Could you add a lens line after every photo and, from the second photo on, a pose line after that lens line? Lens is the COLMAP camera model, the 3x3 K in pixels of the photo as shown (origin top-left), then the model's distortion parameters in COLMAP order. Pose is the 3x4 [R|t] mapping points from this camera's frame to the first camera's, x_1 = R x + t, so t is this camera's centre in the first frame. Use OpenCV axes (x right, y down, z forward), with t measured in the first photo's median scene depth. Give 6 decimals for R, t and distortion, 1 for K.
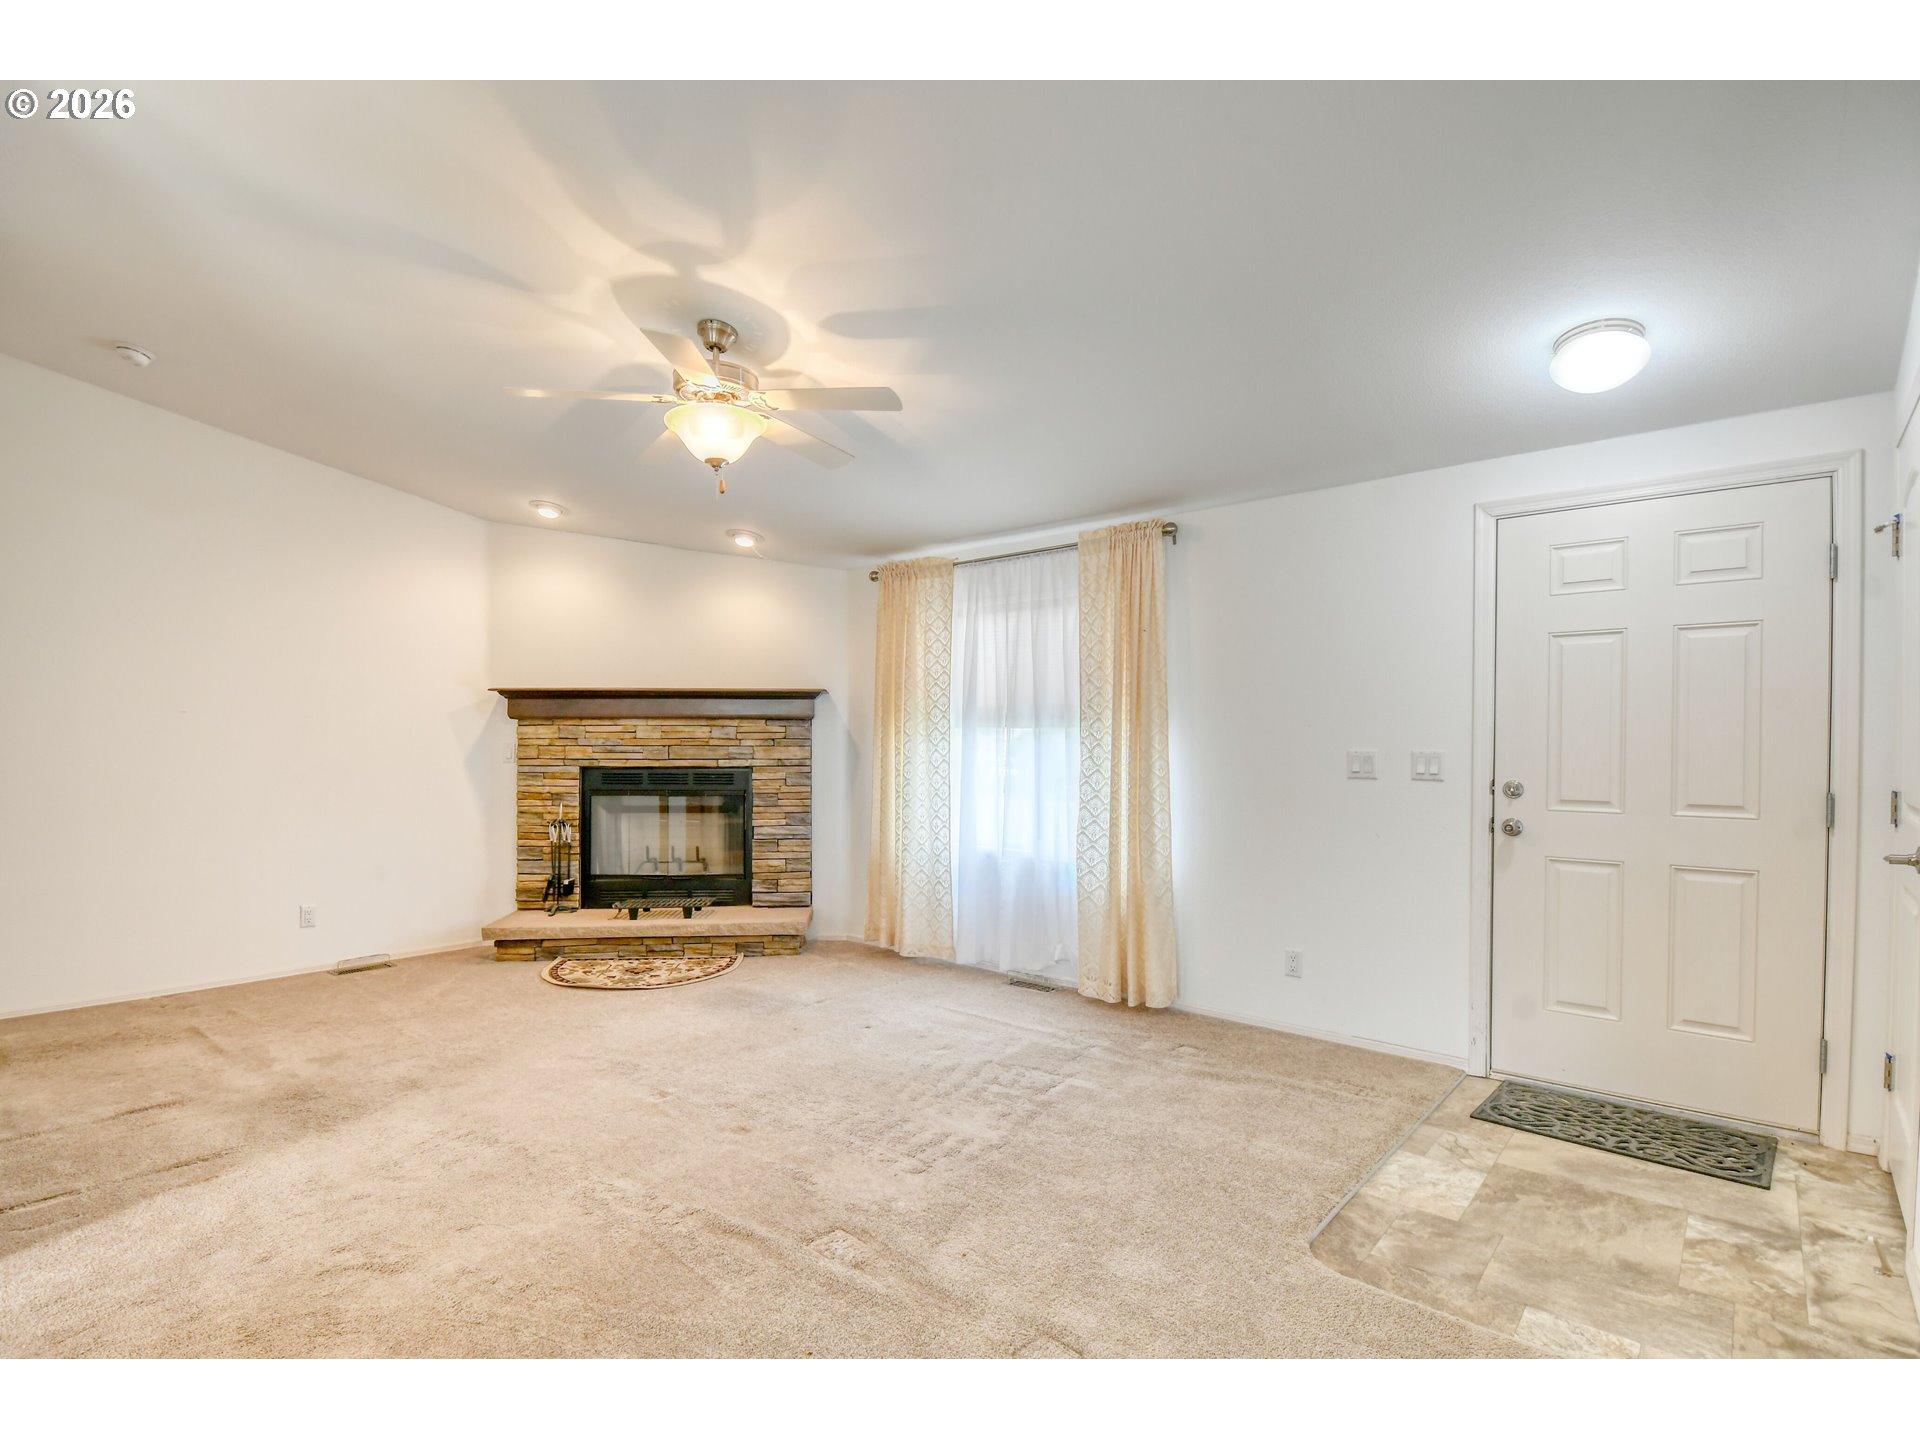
lens RADIAL K [[921.9, 0, 961.0], [0, 921.9, 760.5], [0, 0, 1]] dist [0.021389, -0.024587]
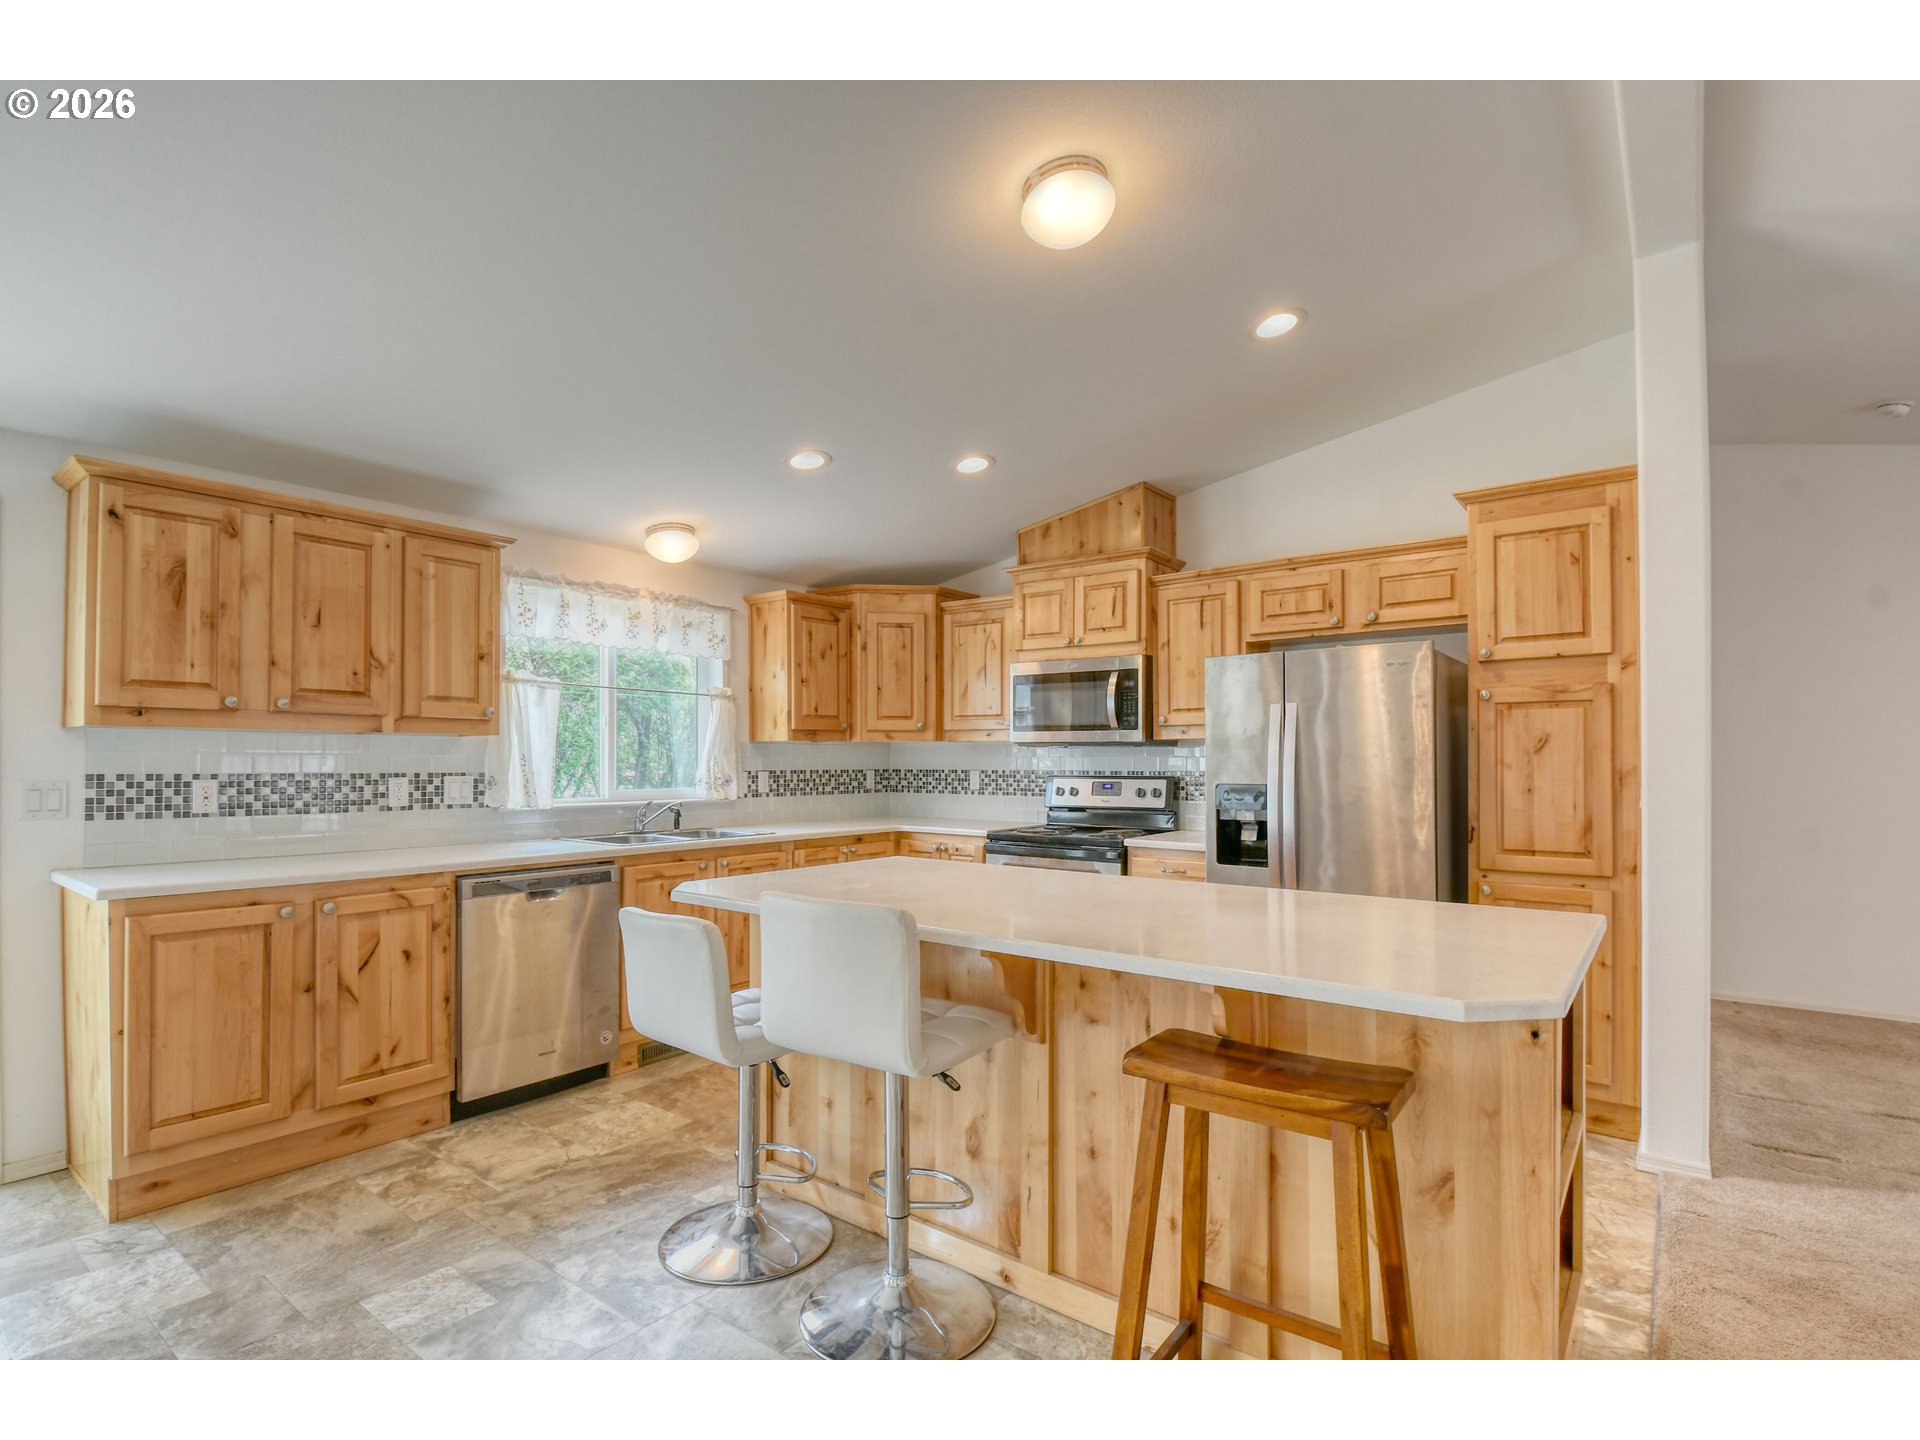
lens RADIAL K [[927.8, 0, 958.9], [0, 927.8, 750.1], [0, 0, 1]] dist [0.020417, -0.026715]
pose [[0.047457, -0.013735, -0.998779, 0.081863], [-0.023386, 0.999616, -0.014857, -0.003503], [0.998600, 0.024062, 0.047117, -0.098321]]
